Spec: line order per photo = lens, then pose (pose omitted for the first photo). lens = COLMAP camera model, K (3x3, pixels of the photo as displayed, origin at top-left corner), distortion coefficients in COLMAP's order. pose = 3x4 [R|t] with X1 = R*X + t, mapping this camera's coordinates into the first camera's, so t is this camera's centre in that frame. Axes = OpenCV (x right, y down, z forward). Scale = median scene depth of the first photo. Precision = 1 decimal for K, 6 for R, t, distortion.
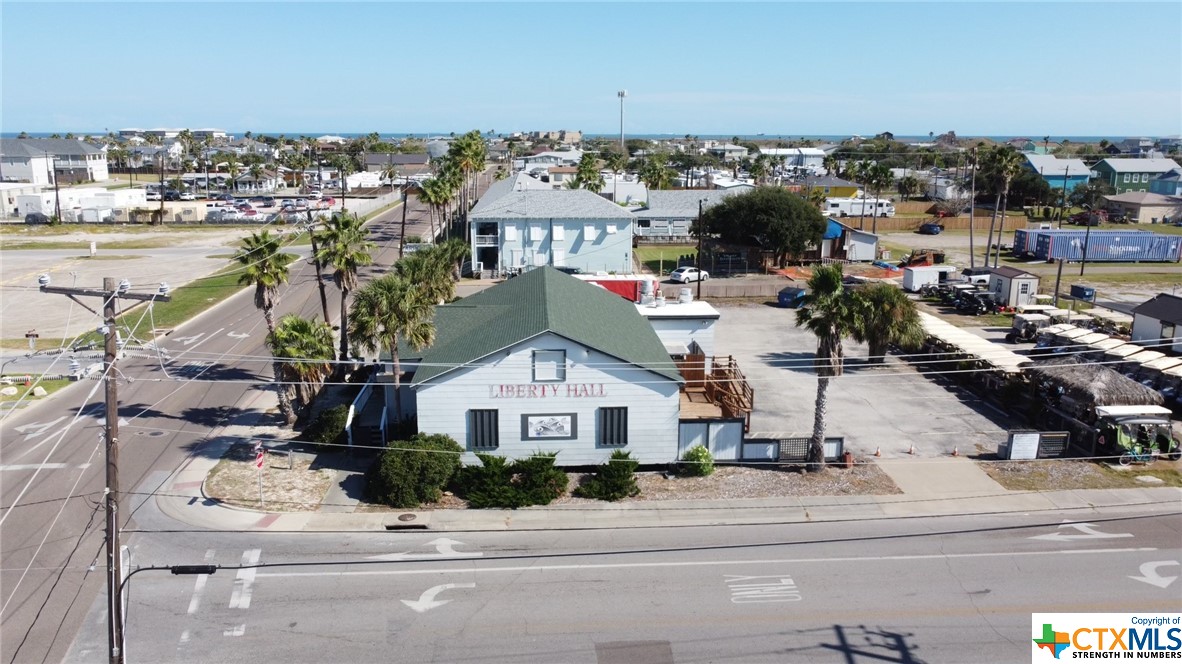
lens RADIAL K [[884.2, 0, 593.1], [0, 884.2, 330.9], [0, 0, 1]] dist [0.007883, -0.011152]
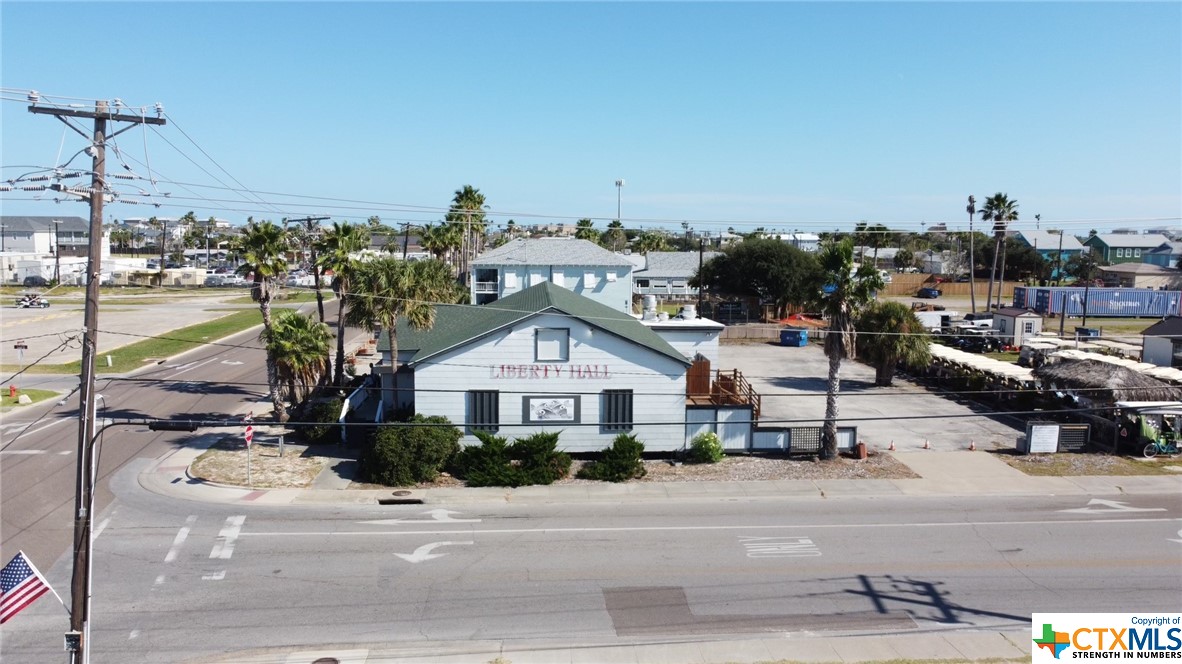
lens RADIAL K [[884.2, 0, 593.0], [0, 884.2, 332.5], [0, 0, 1]] dist [0.007883, -0.011152]
pose [[0.999982, 0.004451, 0.003942, -0.008272], [-0.004003, 0.994218, -0.107302, 0.124194], [-0.004397, 0.107284, 0.994219, 0.032498]]
